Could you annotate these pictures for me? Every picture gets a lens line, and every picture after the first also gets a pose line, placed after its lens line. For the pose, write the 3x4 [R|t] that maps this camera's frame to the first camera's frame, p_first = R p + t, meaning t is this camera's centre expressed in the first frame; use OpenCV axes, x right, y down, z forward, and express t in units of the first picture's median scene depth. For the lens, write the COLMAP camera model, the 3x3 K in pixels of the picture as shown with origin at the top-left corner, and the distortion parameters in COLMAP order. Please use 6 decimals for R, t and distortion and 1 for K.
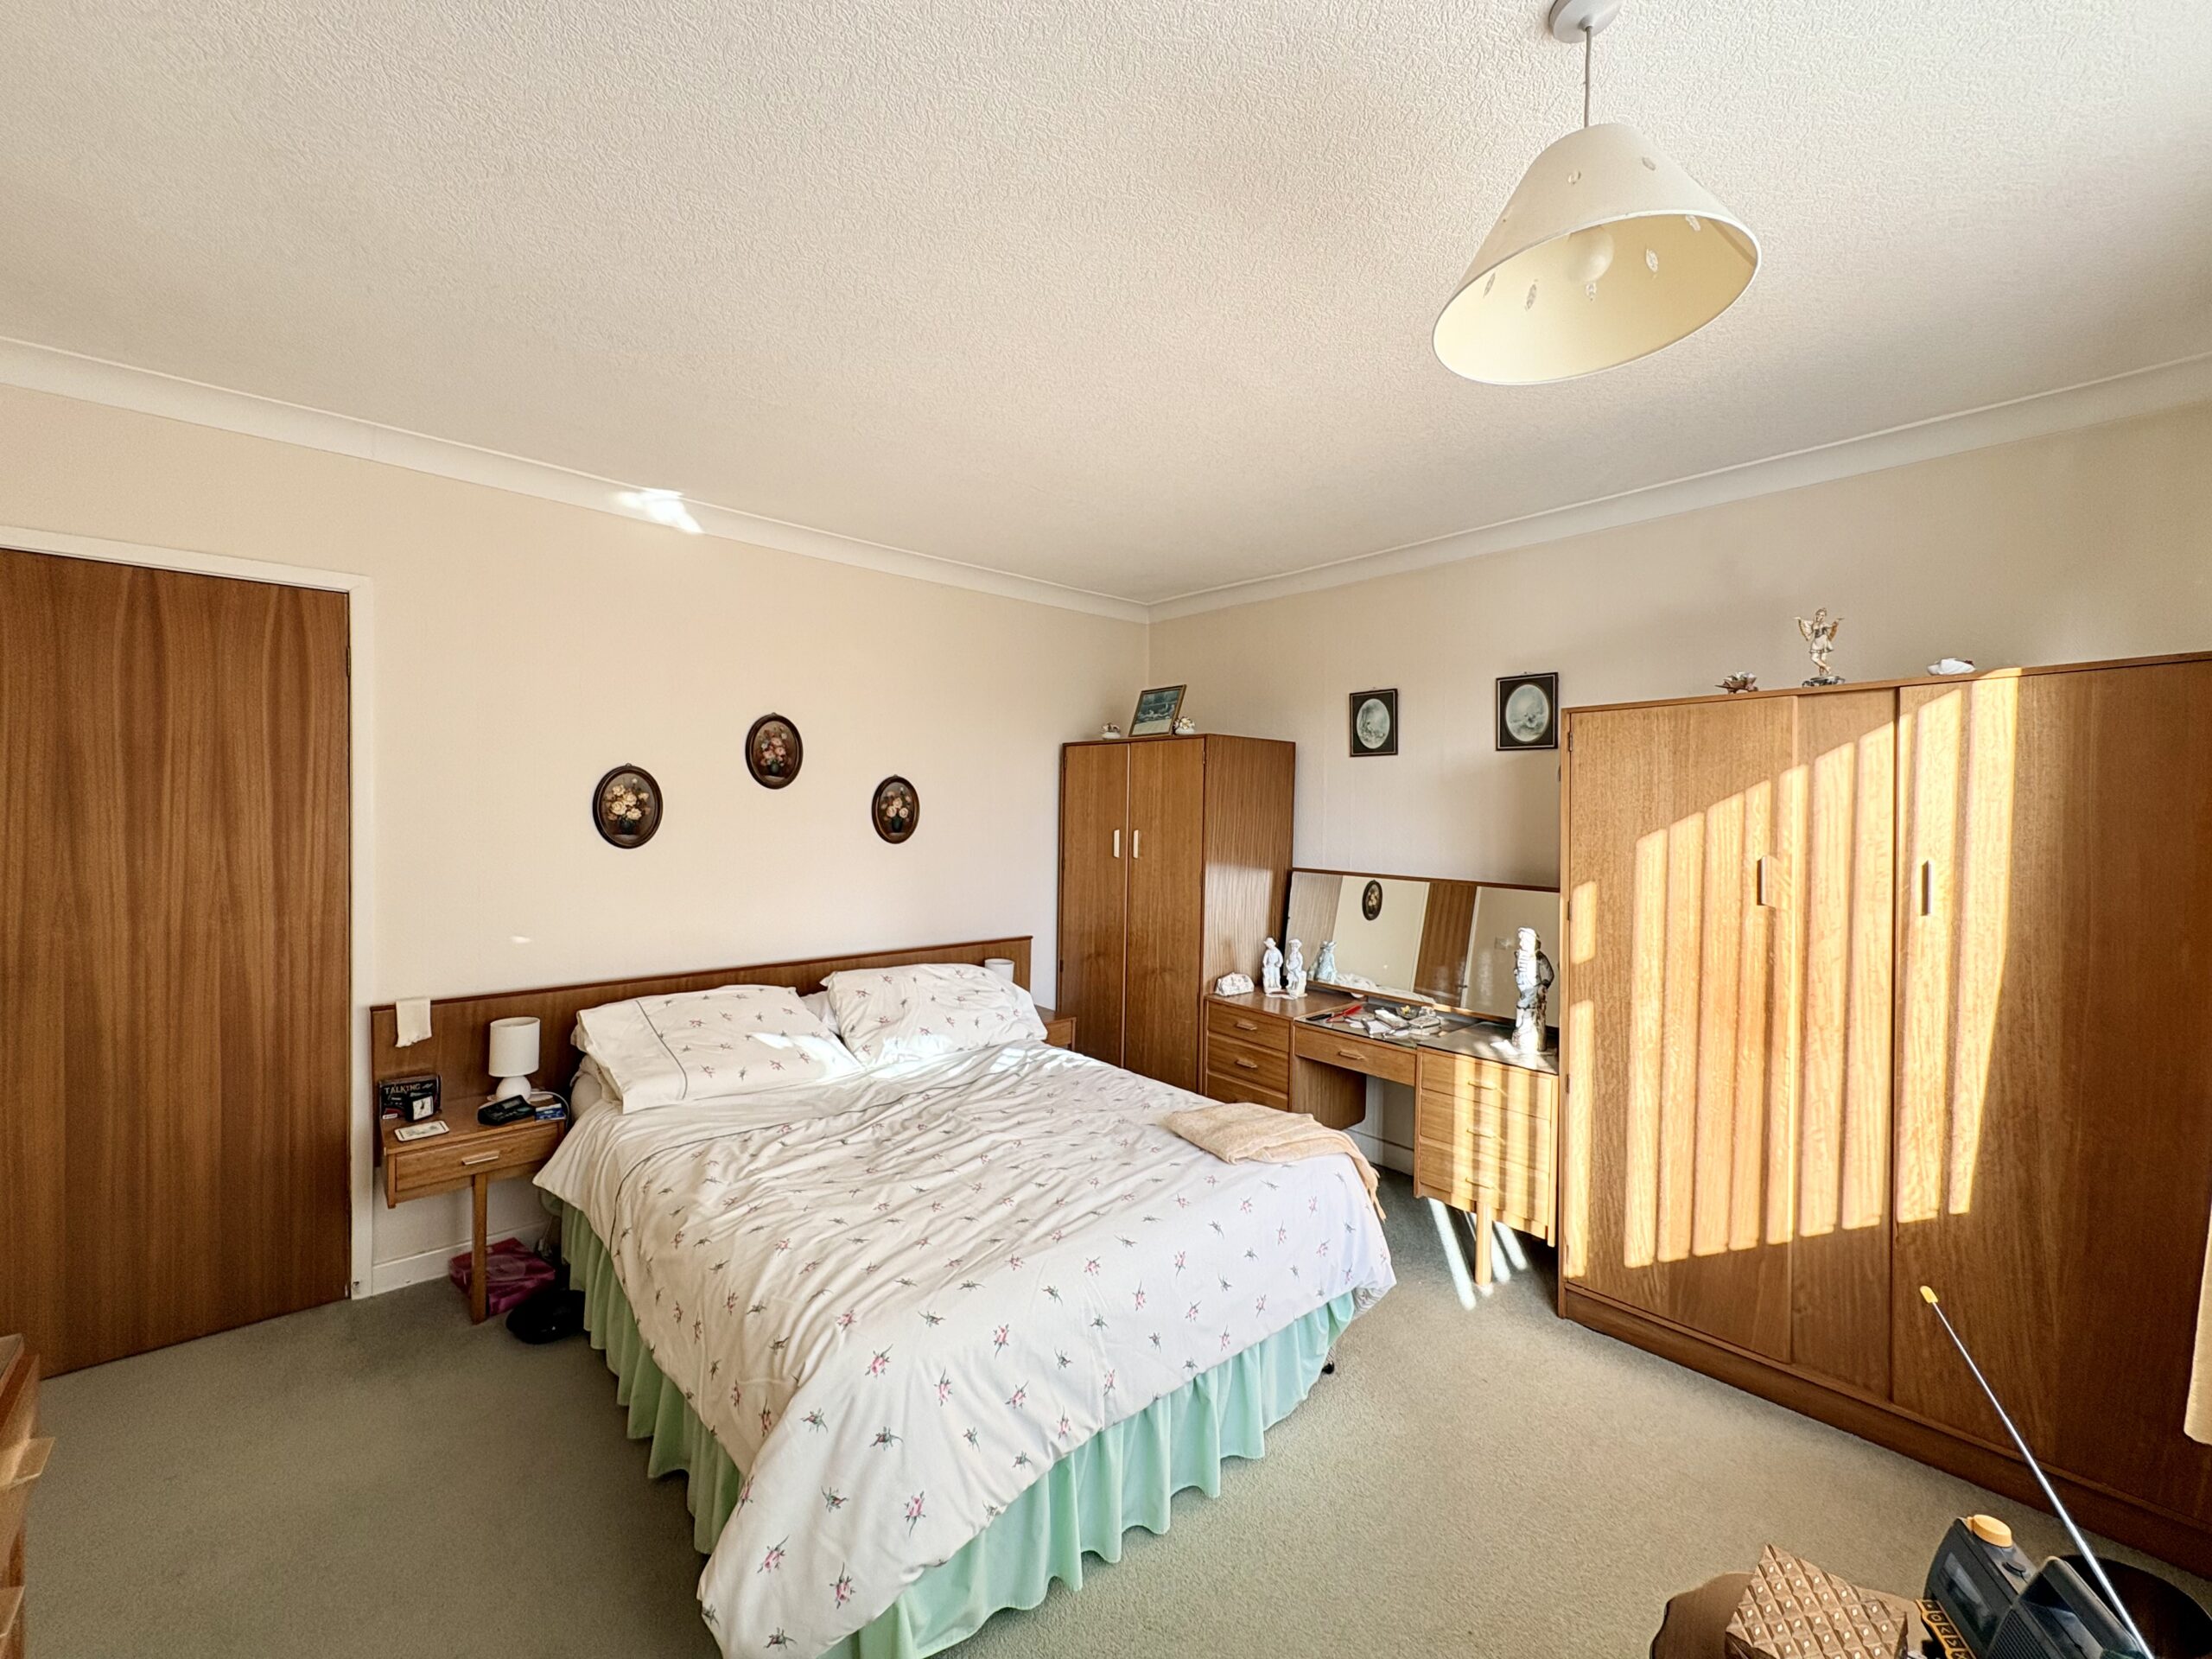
lens RADIAL K [[904.6, 0, 1106.0], [0, 904.6, 829.5], [0, 0, 1]] dist [-0.009140, 0.000039]
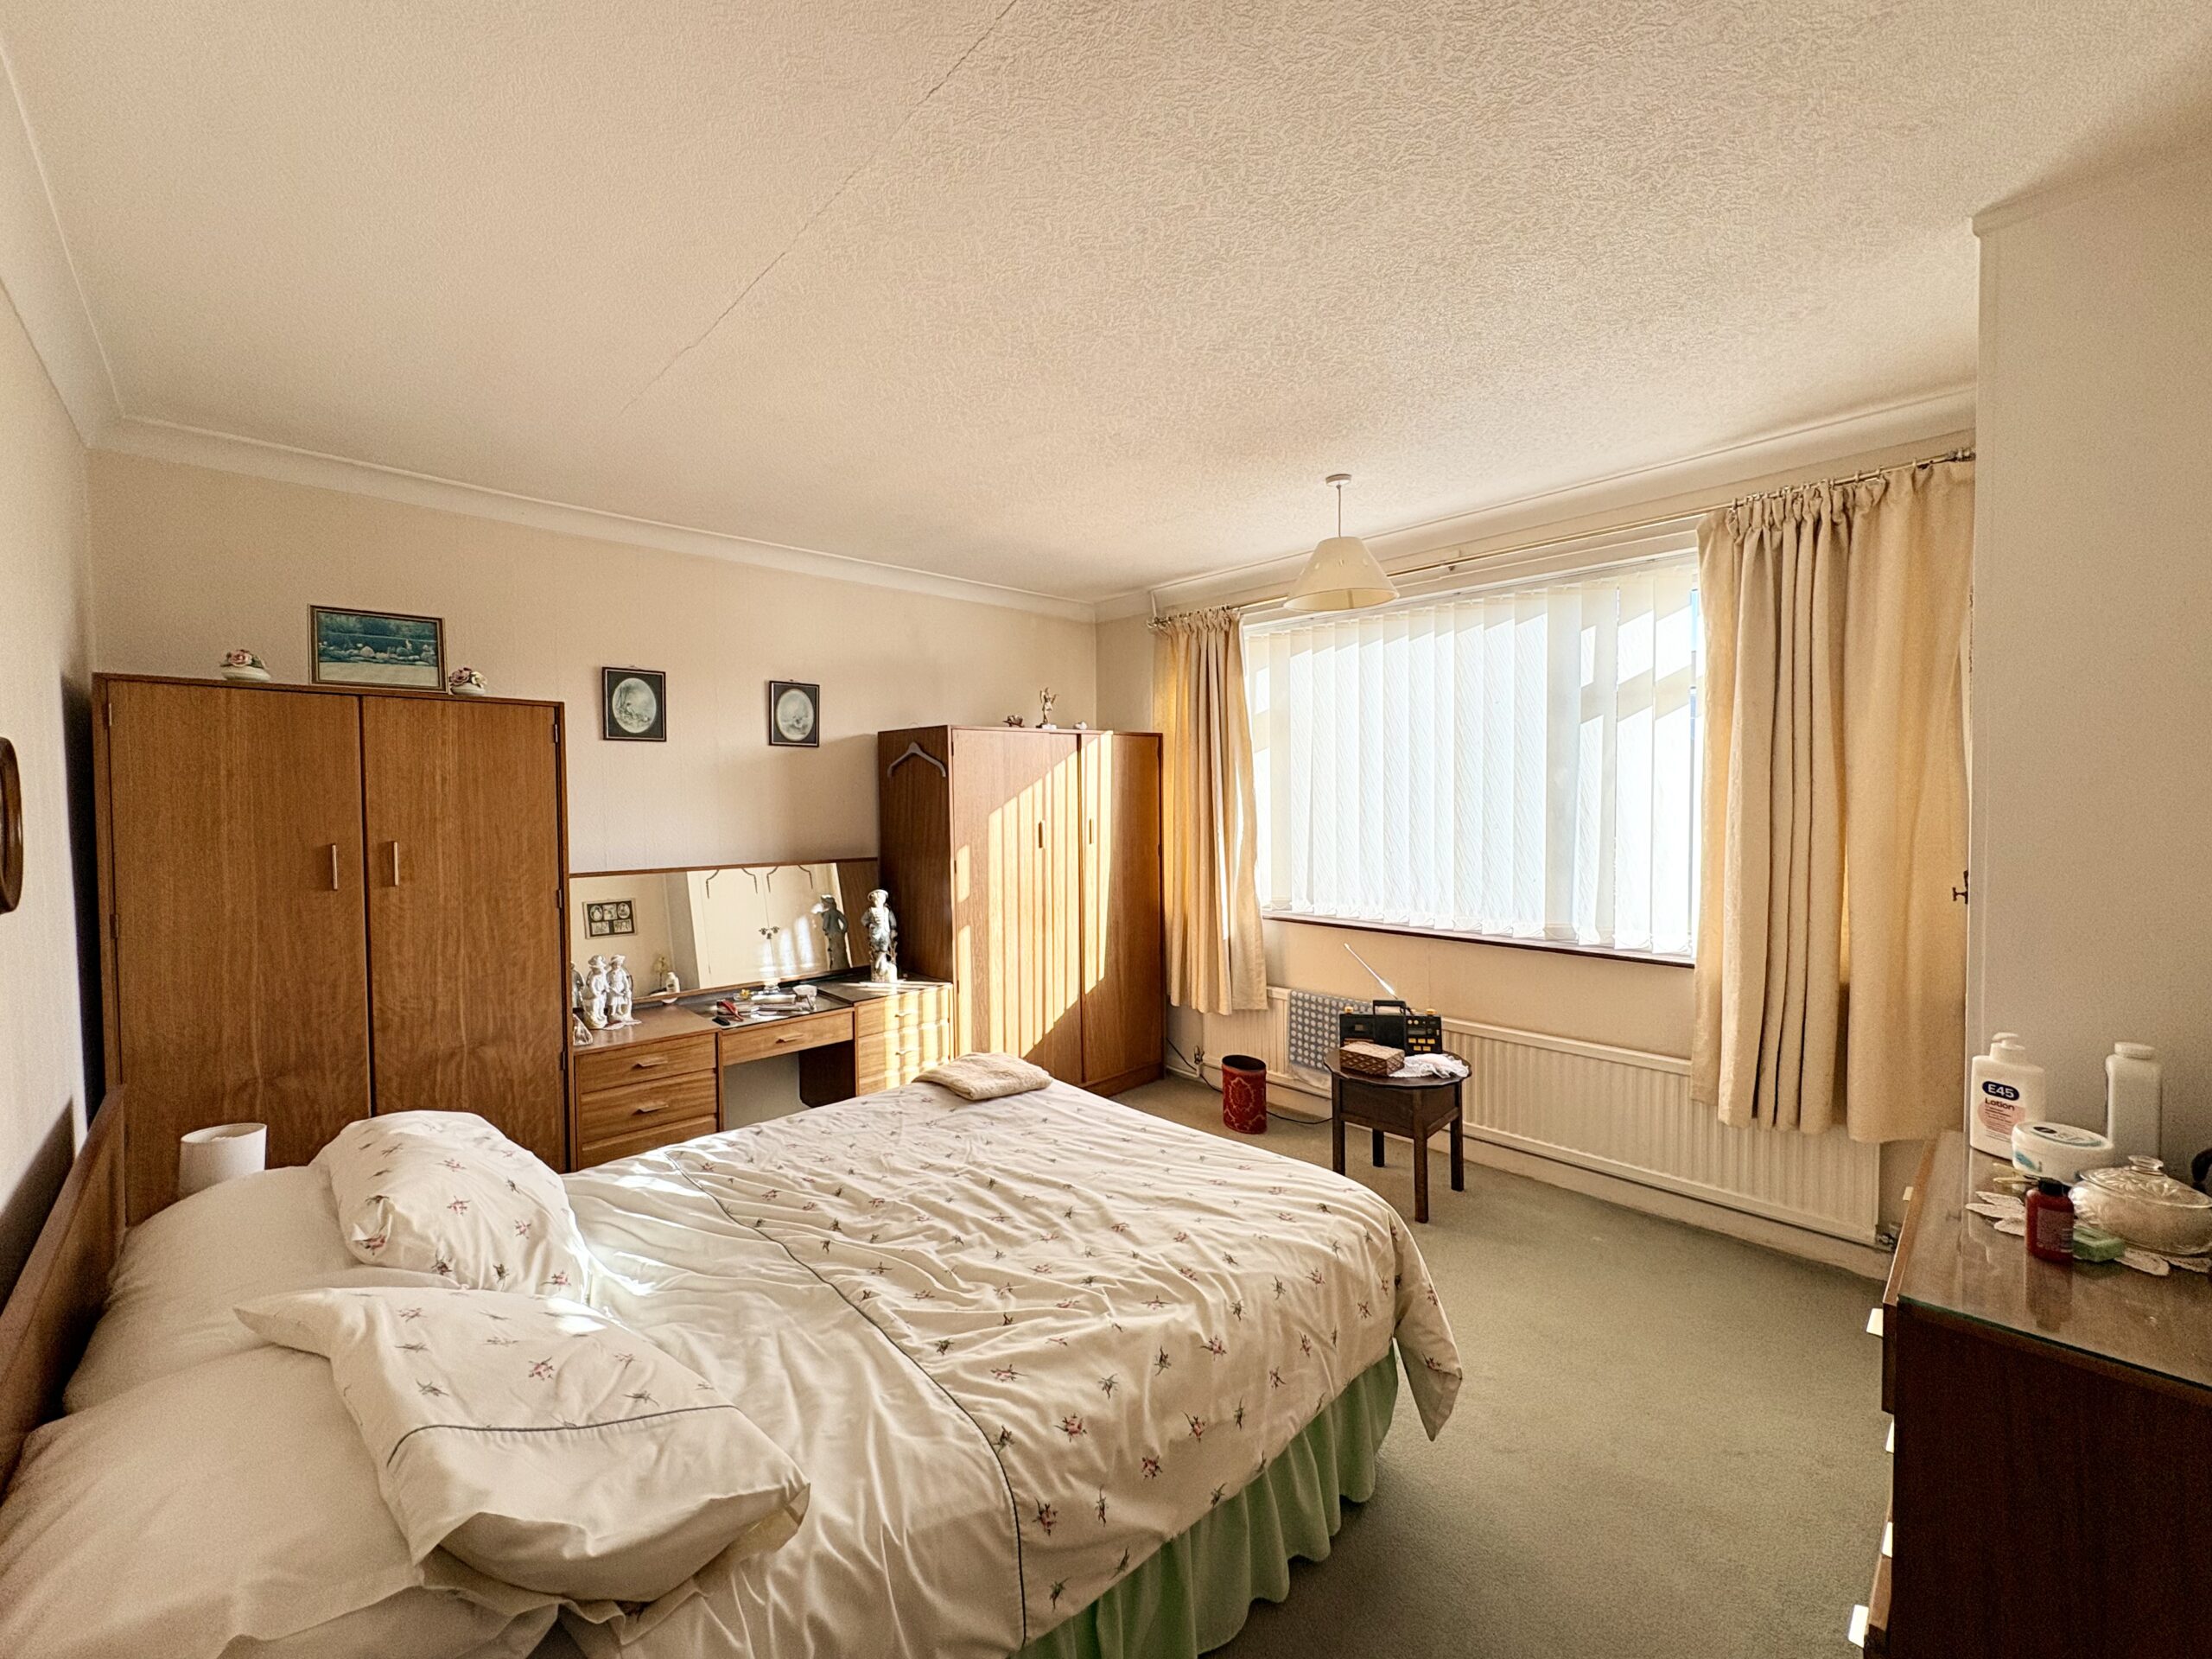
lens RADIAL K [[904.6, 0, 1106.0], [0, 904.6, 829.5], [0, 0, 1]] dist [-0.009140, 0.000039]
pose [[-0.063767, -0.050980, 0.996662, -0.819626], [0.027753, 0.998218, 0.052835, -0.034698], [-0.997579, 0.031029, -0.062239, 0.745985]]
